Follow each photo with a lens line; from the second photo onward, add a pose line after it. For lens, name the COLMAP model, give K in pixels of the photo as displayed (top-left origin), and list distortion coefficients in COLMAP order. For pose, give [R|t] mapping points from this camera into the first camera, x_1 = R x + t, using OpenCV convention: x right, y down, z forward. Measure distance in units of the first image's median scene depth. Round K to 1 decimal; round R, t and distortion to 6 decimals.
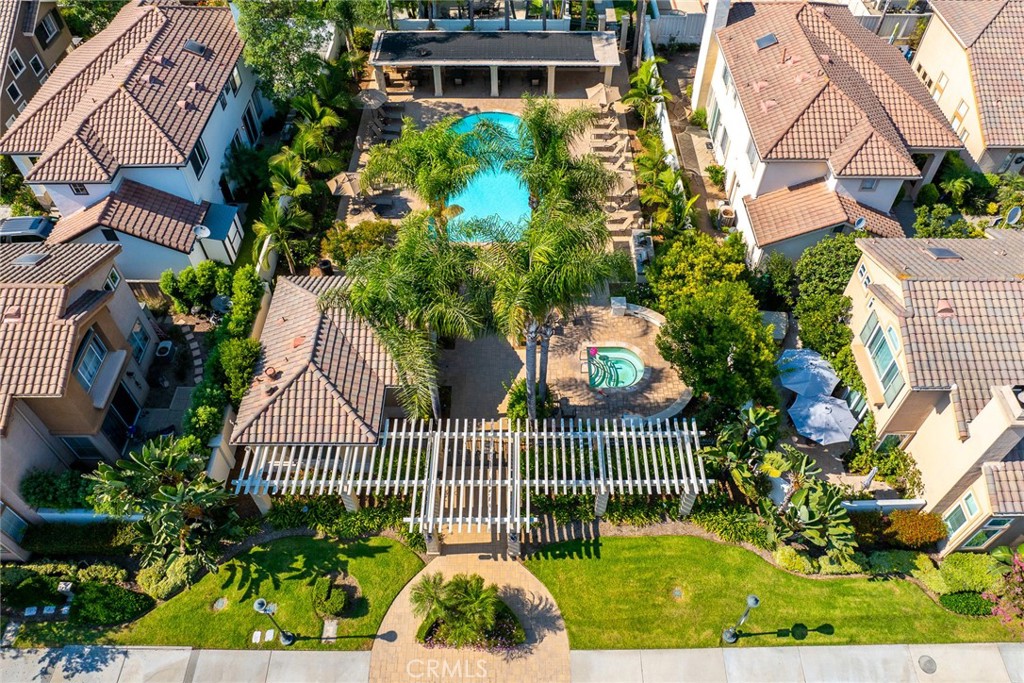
lens RADIAL K [[721.8, 0, 512.0], [0, 721.8, 341.5], [0, 0, 1]] dist [-0.044015, 0.000622]
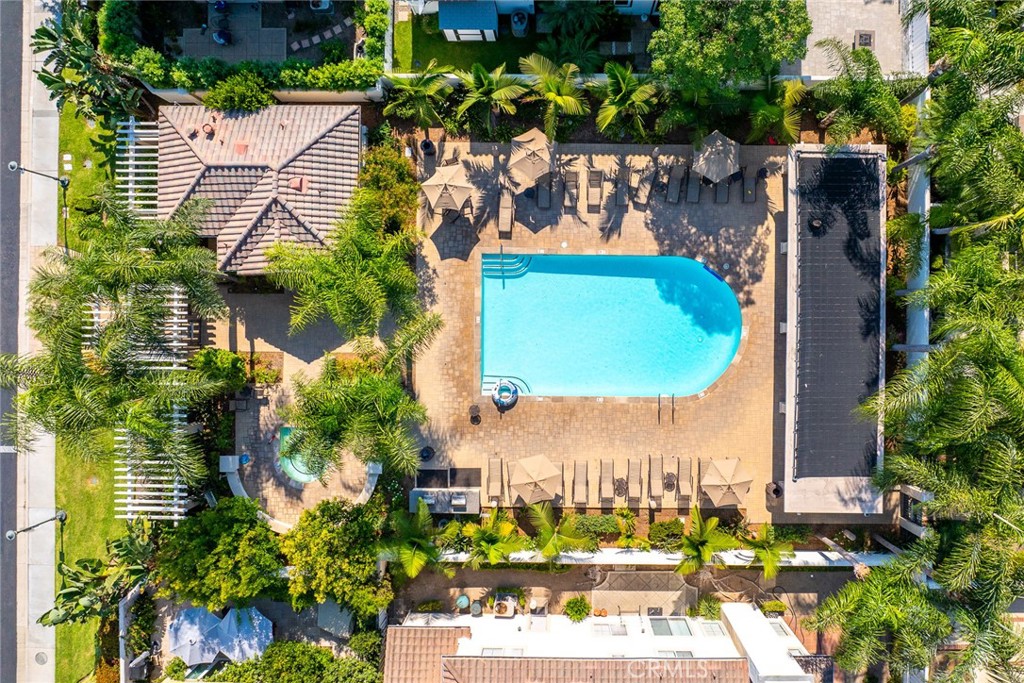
lens RADIAL K [[757.5, 0, 512.0], [0, 757.5, 317.6], [0, 0, 1]] dist [-0.042639, -0.001257]
pose [[0.000022, 0.999990, -0.004370, -0.051890], [-0.764380, 0.002834, 0.644759, -1.027717], [0.644765, 0.003326, 0.764373, 0.445086]]
